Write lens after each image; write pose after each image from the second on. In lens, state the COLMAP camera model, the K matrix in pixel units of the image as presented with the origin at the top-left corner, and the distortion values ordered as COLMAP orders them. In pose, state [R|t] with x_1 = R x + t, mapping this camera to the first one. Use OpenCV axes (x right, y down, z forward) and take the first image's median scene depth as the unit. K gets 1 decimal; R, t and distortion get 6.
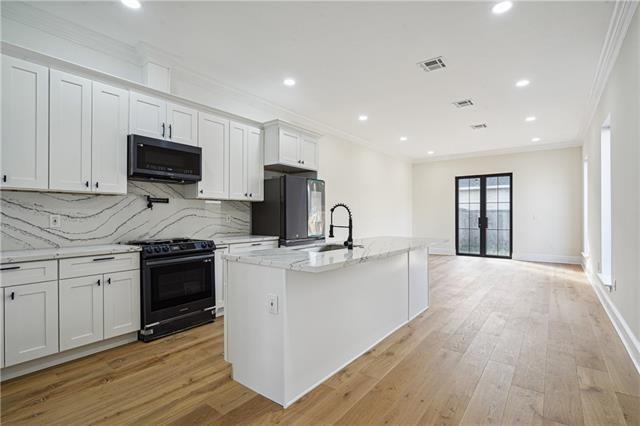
lens RADIAL K [[312.8, 0, 319.3], [0, 312.8, 213.4], [0, 0, 1]] dist [-0.004838, -0.000166]
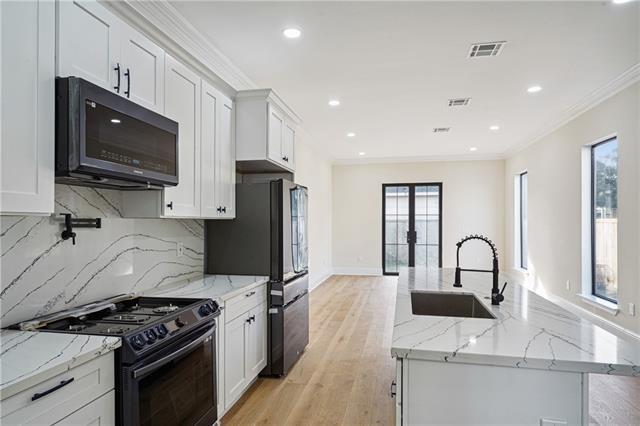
lens RADIAL K [[384.1, 0, 320.8], [0, 384.1, 217.2], [0, 0, 1]] dist [0.001112, -0.000148]
pose [[0.904016, 0.006022, 0.427455, -0.349451], [-0.003965, 0.999976, -0.005702, -0.038852], [-0.427479, 0.003460, 0.904019, 0.250380]]
